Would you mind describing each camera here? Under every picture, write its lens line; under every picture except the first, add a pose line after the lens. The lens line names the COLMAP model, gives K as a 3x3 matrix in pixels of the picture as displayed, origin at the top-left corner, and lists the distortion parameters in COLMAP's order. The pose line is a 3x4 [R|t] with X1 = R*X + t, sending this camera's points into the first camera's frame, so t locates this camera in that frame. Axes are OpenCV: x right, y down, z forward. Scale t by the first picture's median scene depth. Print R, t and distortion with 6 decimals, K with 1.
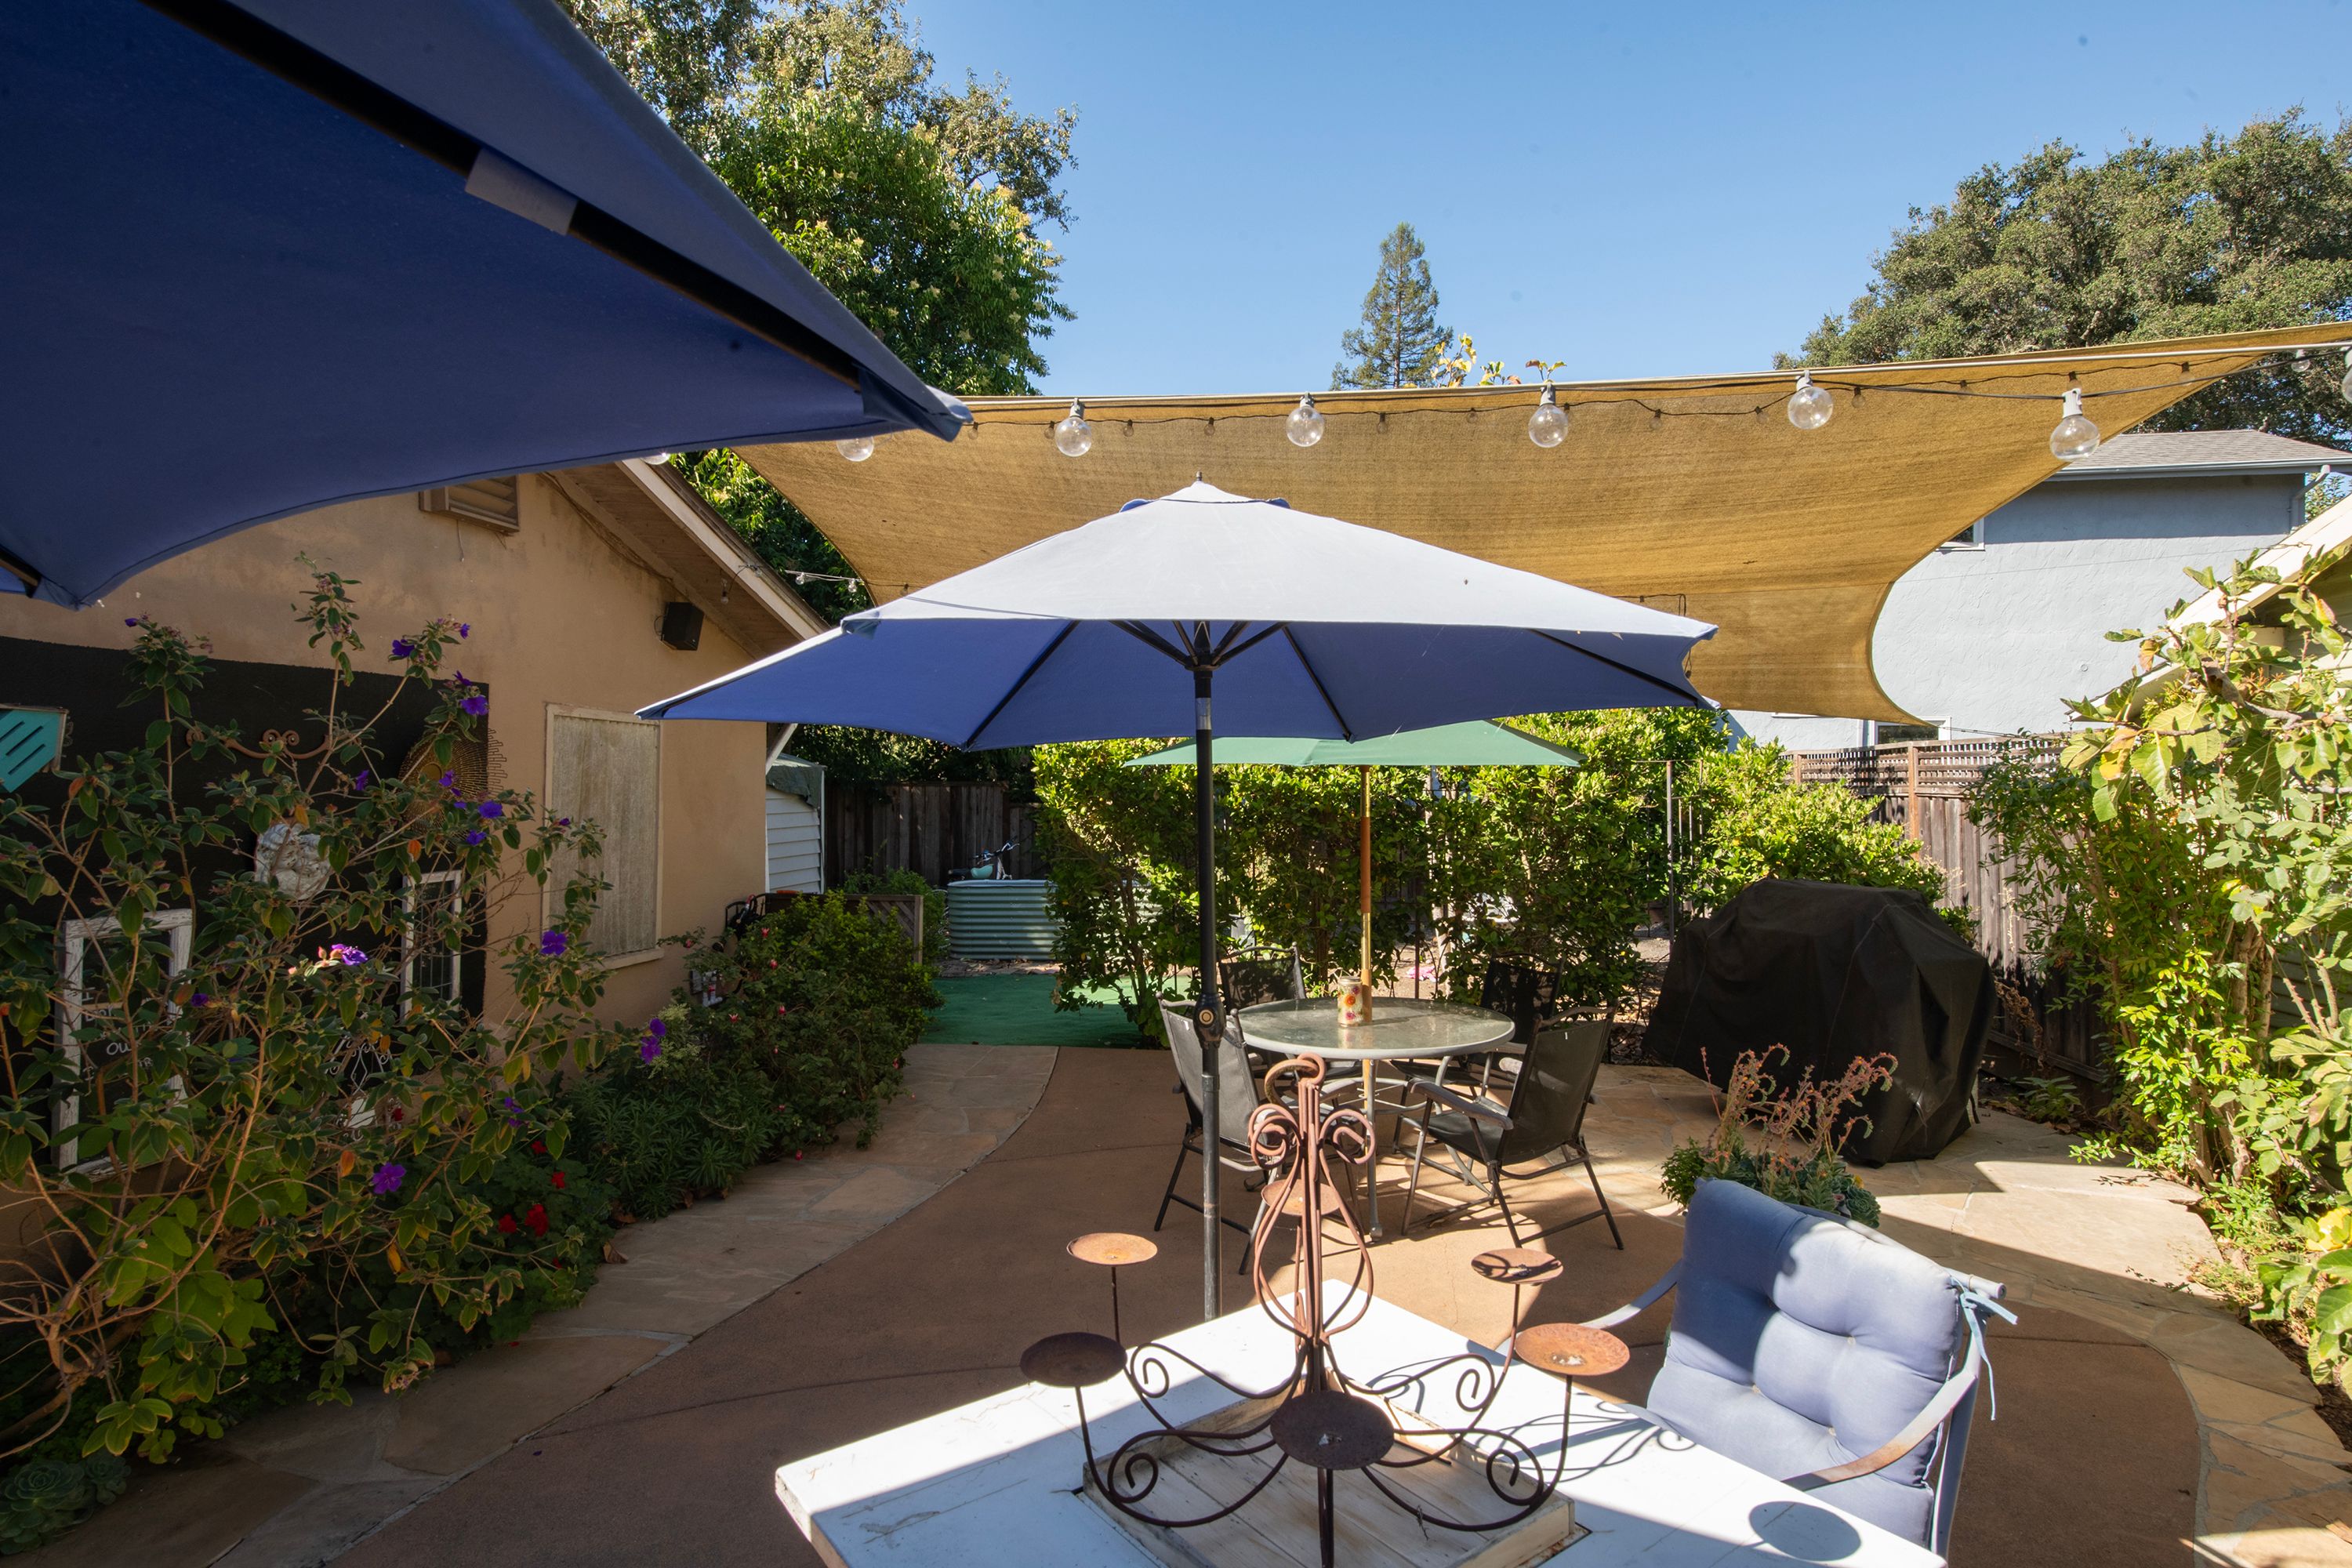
lens RADIAL K [[1234.3, 0, 1184.7], [0, 1234.3, 774.0], [0, 0, 1]] dist [0.003878, -0.006384]
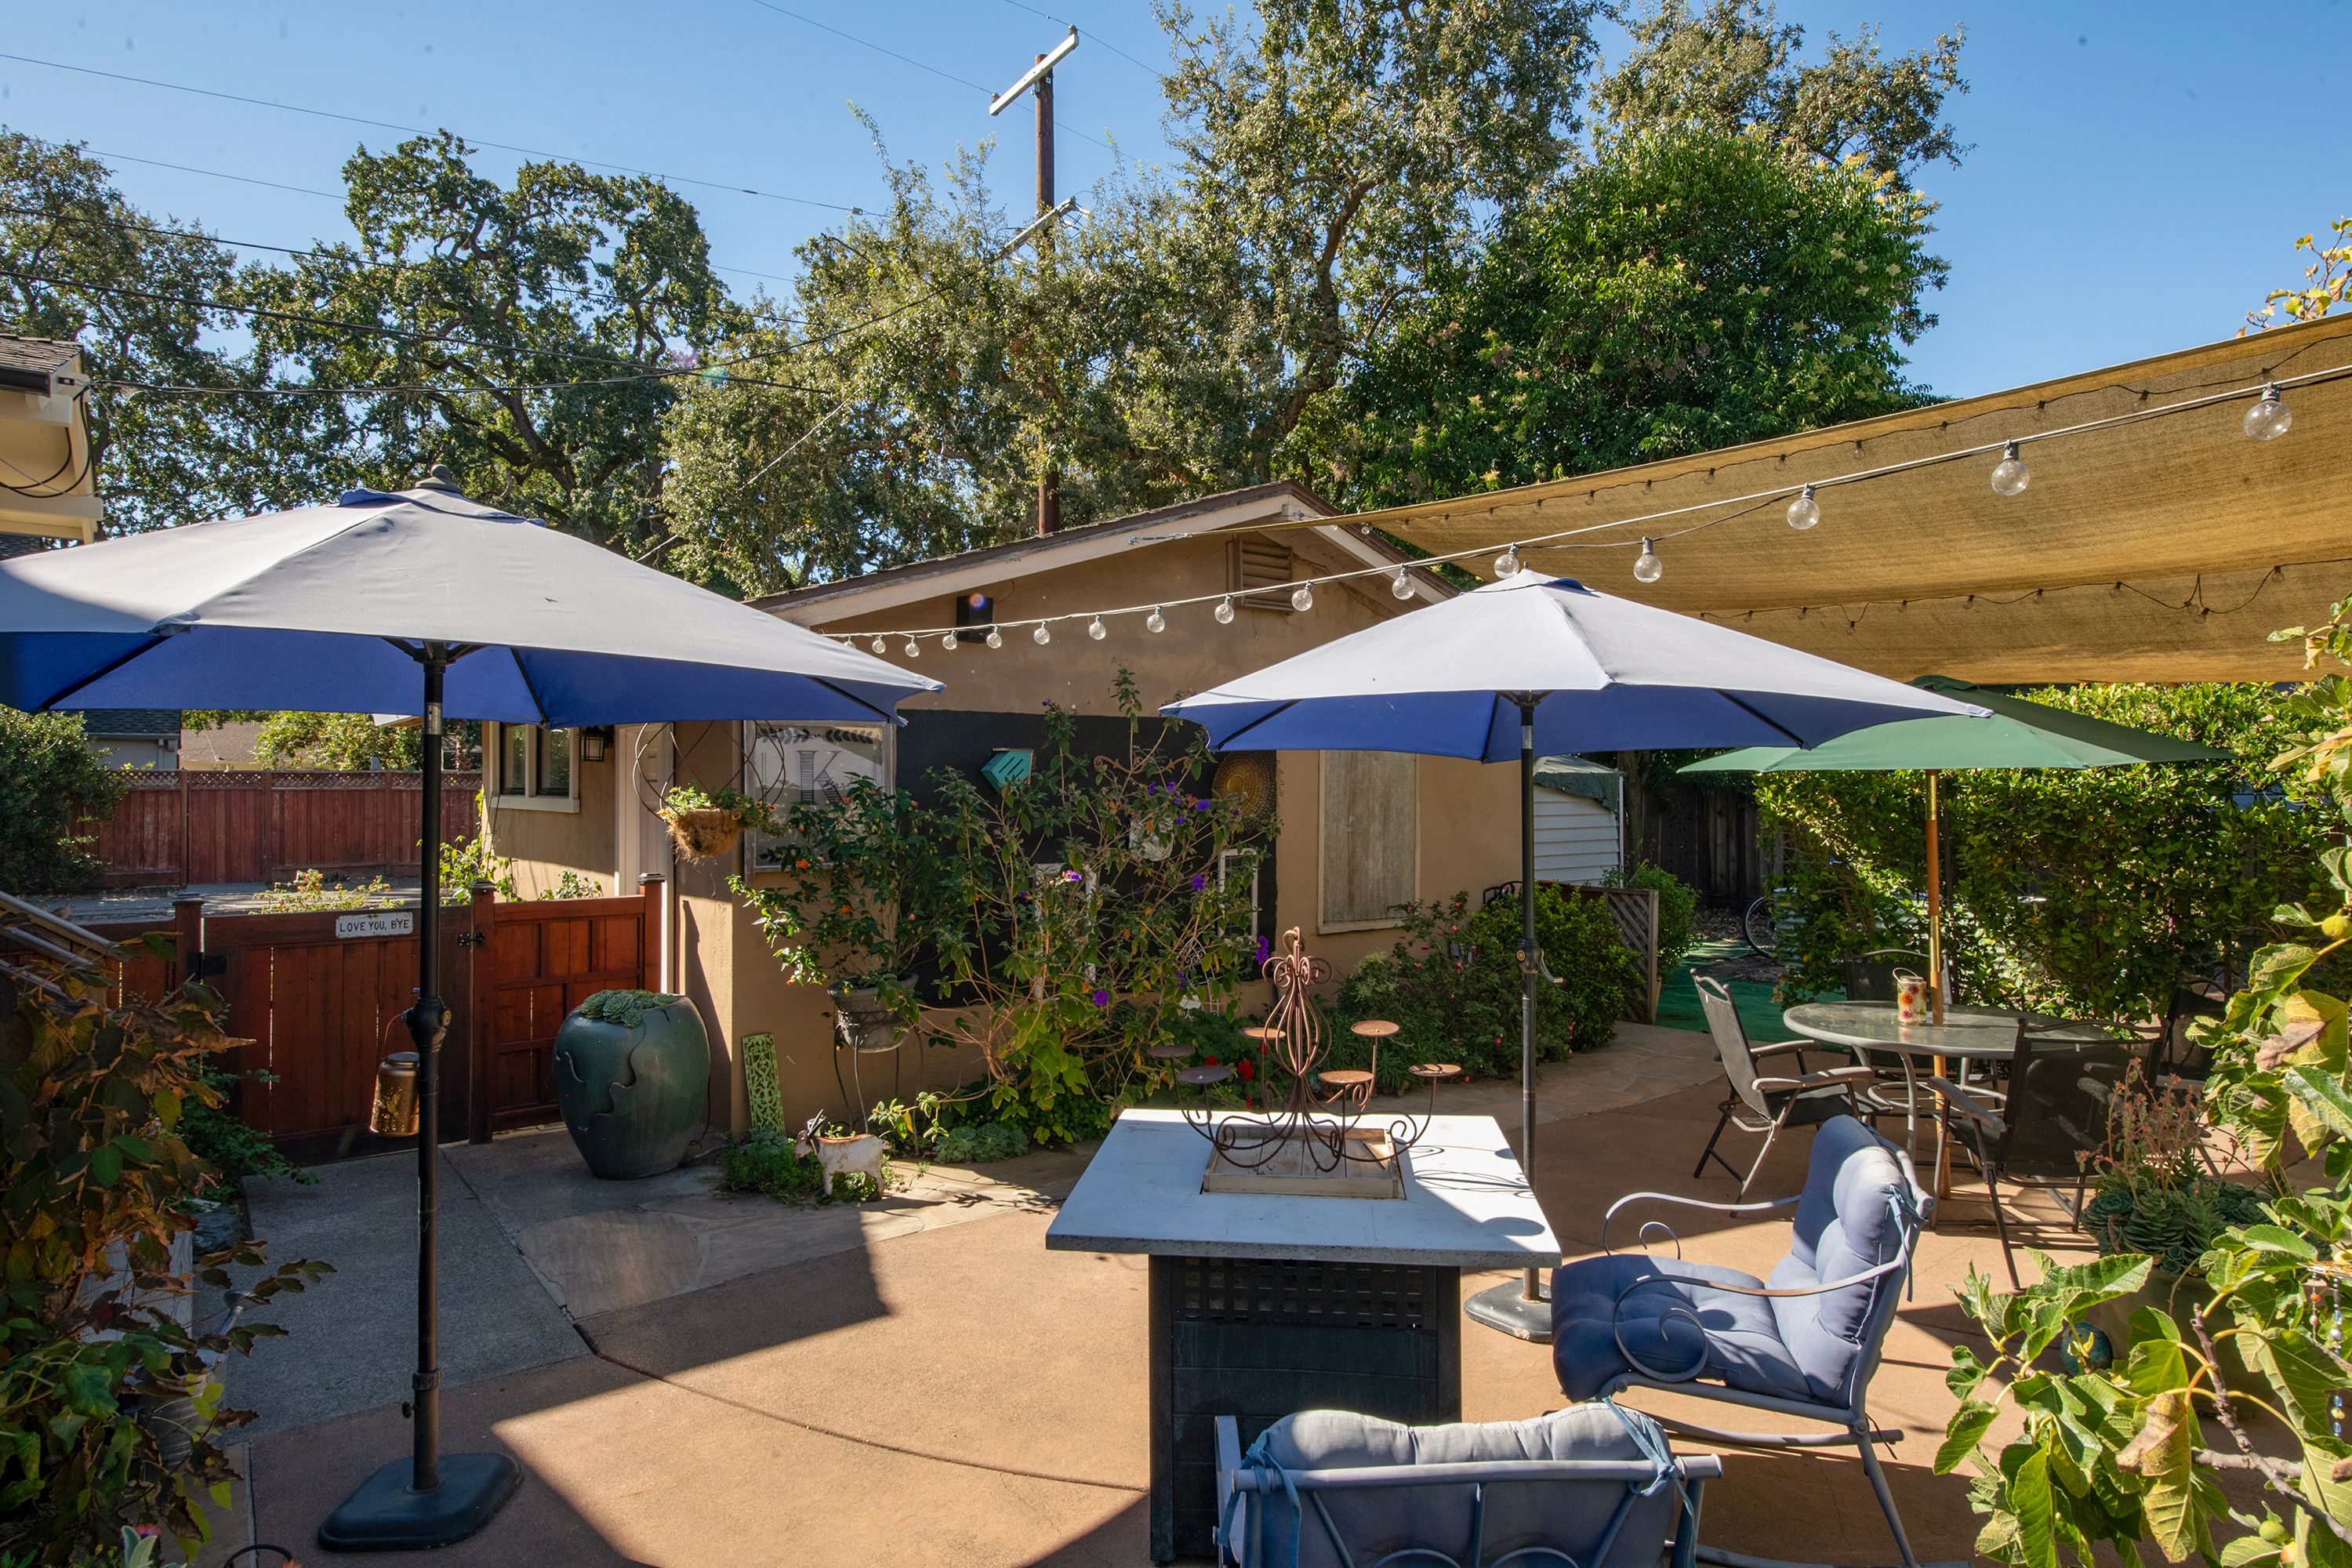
lens RADIAL K [[1234.3, 0, 1161.6], [0, 1234.3, 786.4], [0, 0, 1]] dist [0.003878, -0.006384]
pose [[0.724743, -0.003261, -0.689011, 0.178189], [0.008106, 0.999960, 0.003793, -0.000804], [0.688971, -0.008334, 0.724741, -0.075762]]
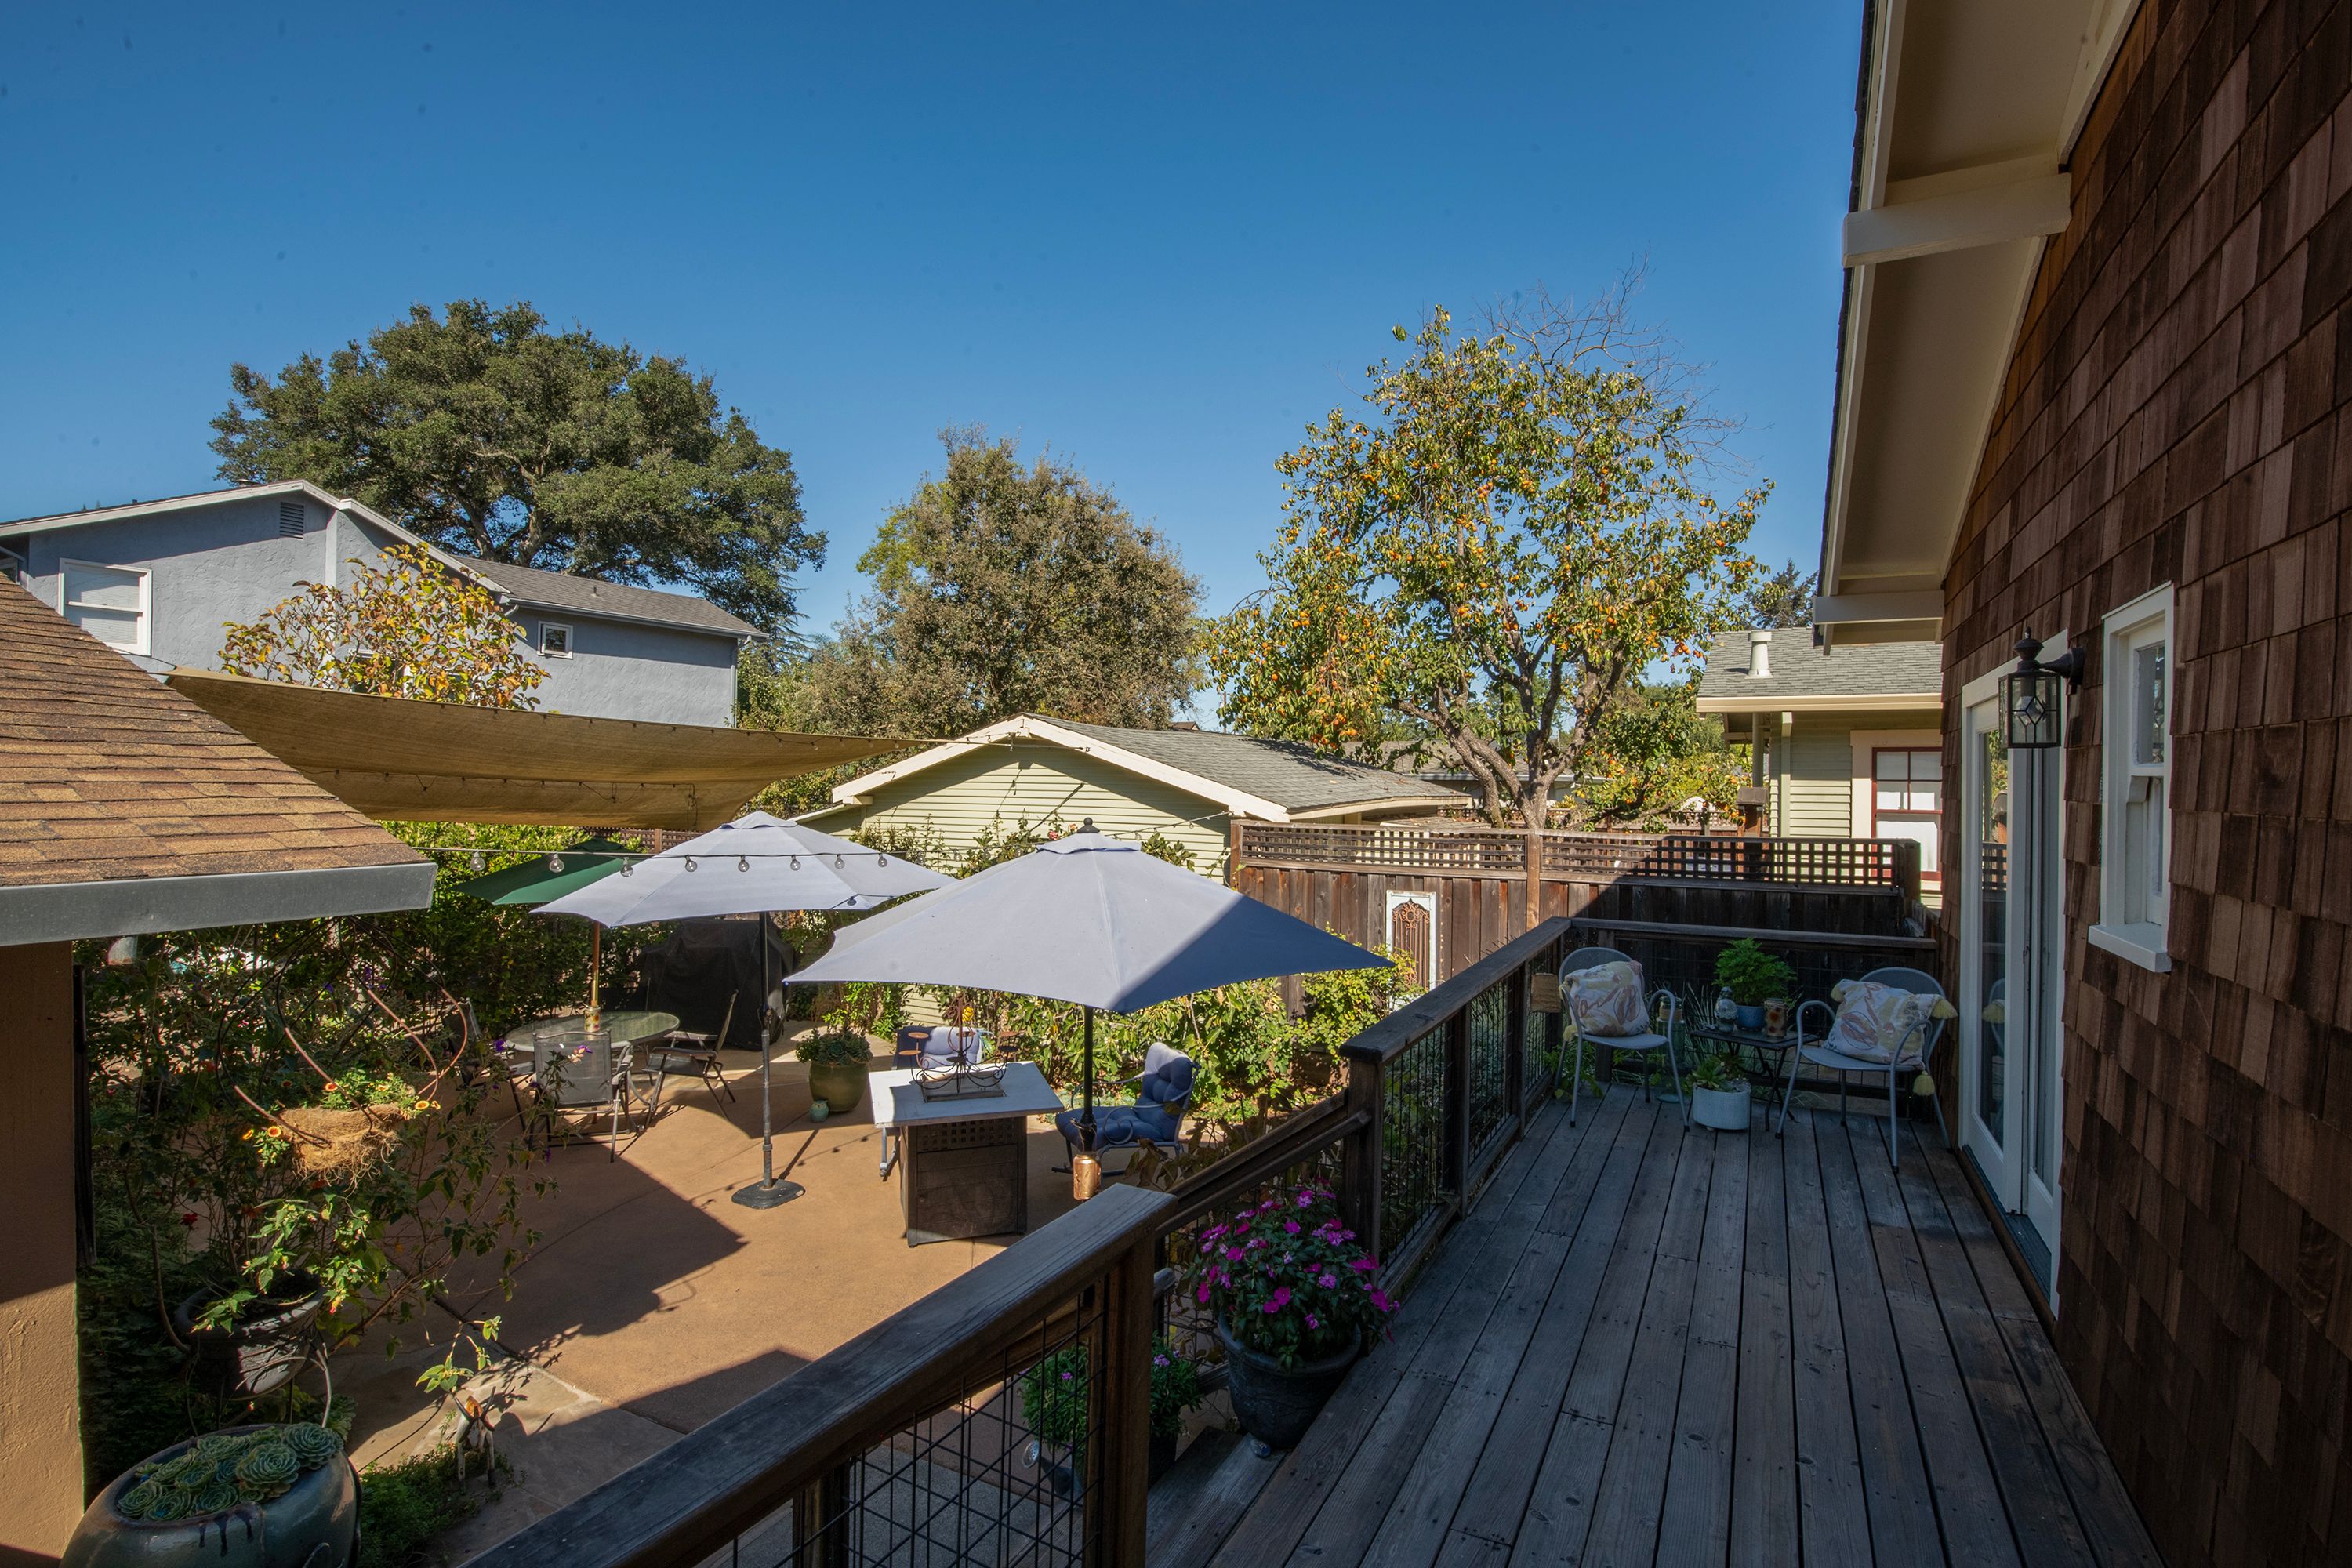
lens RADIAL K [[1118.5, 0, 1187.3], [0, 1118.5, 779.7], [0, 0, 1]] dist [-0.003366, -0.001366]
pose [[0.331588, 0.005154, 0.943410, -0.524132], [-0.021852, 0.999759, 0.002219, -0.089718], [-0.943171, -0.021351, 0.331620, -0.174170]]
